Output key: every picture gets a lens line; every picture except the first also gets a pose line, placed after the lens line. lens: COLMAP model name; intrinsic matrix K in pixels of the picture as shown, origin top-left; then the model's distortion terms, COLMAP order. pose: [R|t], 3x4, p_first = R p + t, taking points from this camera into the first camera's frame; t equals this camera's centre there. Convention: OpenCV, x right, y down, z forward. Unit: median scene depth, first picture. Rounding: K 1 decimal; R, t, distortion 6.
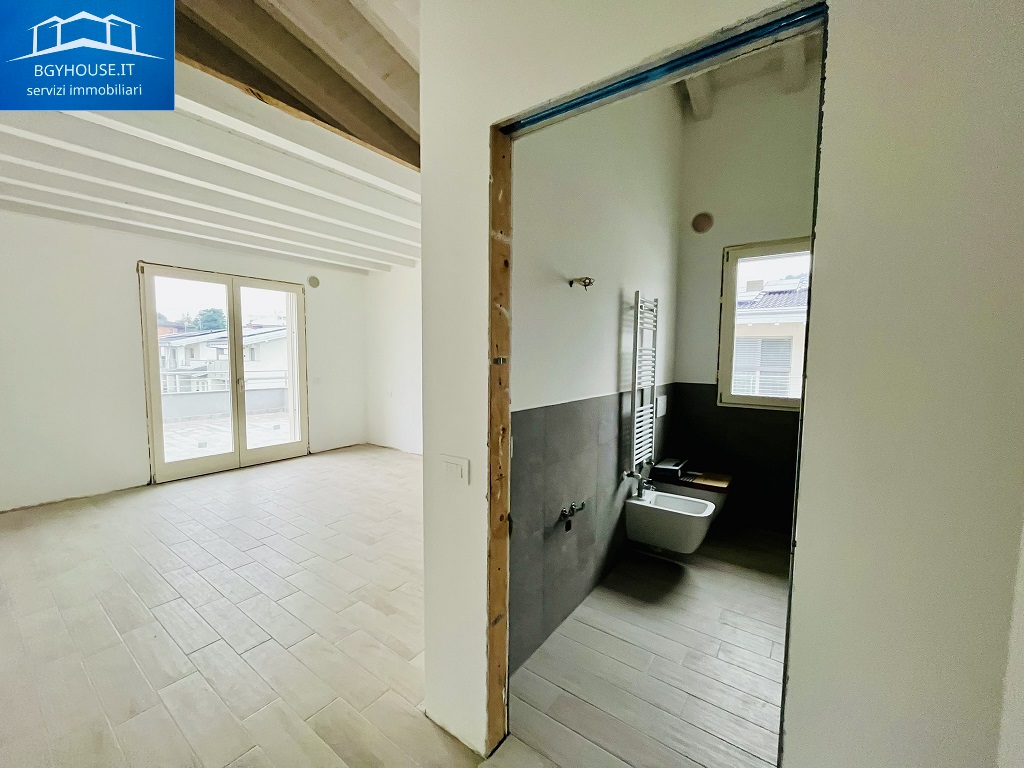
lens RADIAL K [[415.6, 0, 514.3], [0, 415.6, 385.2], [0, 0, 1]] dist [-0.000241, -0.000938]
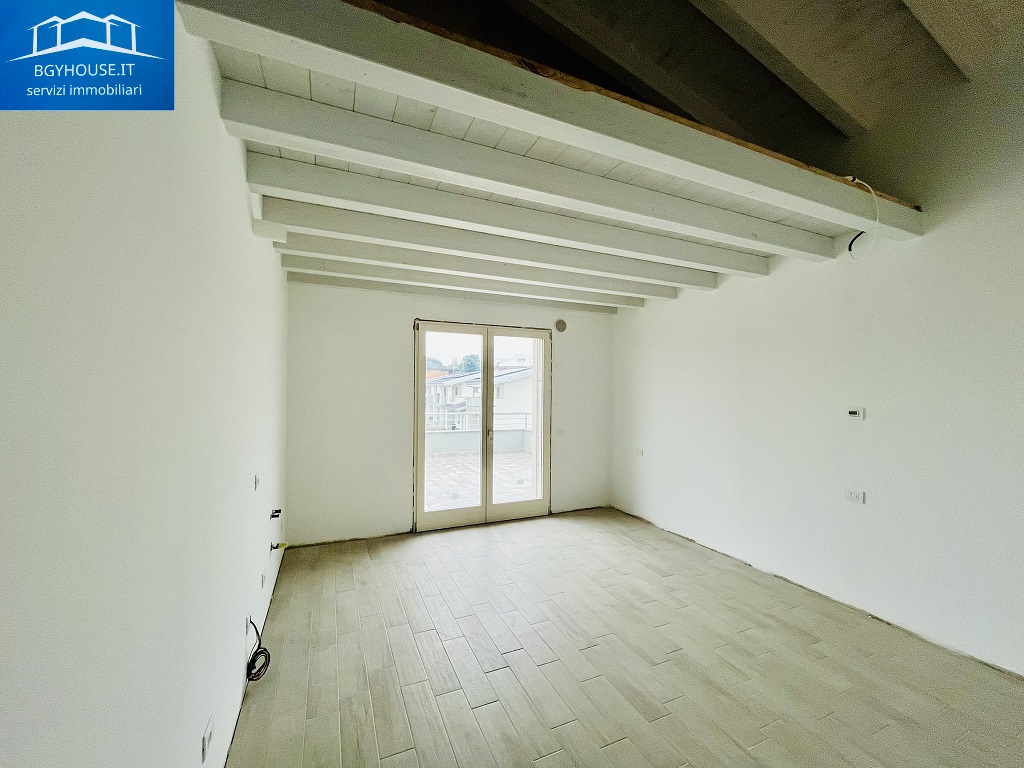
lens RADIAL K [[415.6, 0, 513.5], [0, 415.6, 385.5], [0, 0, 1]] dist [-0.000241, -0.000938]
pose [[0.865768, -0.005842, -0.500412, -0.113858], [-0.037510, 0.996362, -0.076529, -0.041709], [0.499039, 0.085027, 0.862398, 0.164530]]
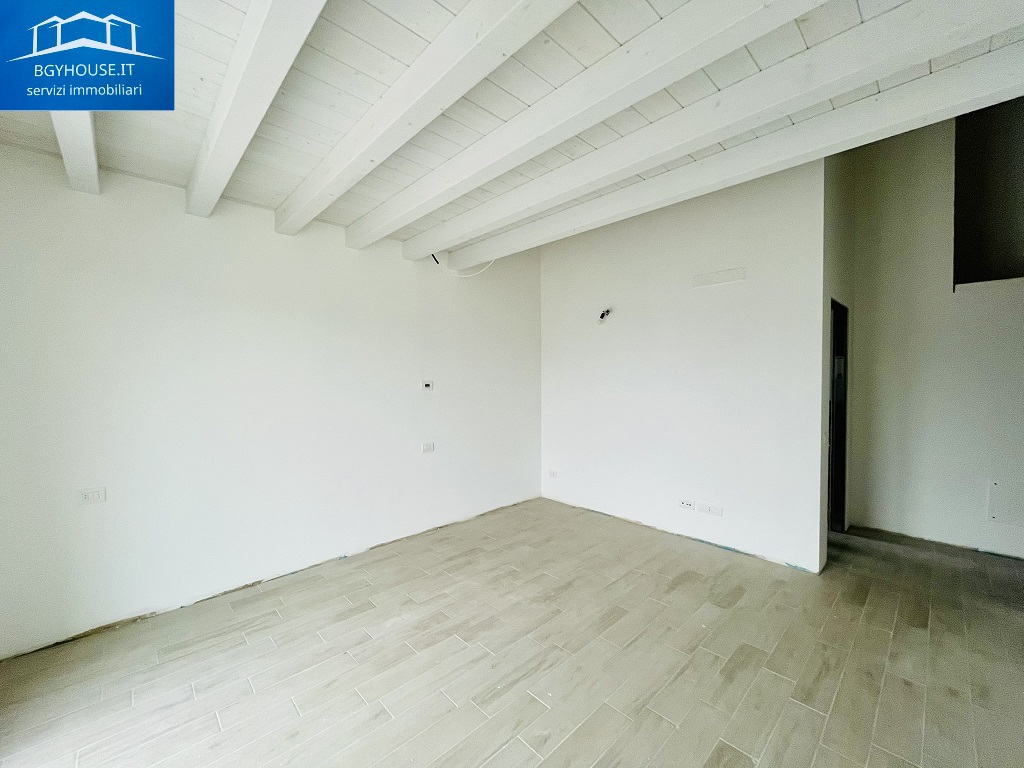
lens RADIAL K [[415.6, 0, 514.1], [0, 415.6, 377.8], [0, 0, 1]] dist [-0.000241, -0.000938]
pose [[0.184112, -0.018686, 0.982728, -0.678645], [0.080676, 0.996733, 0.003838, -0.067150], [-0.979589, 0.078576, 0.185018, 0.572240]]
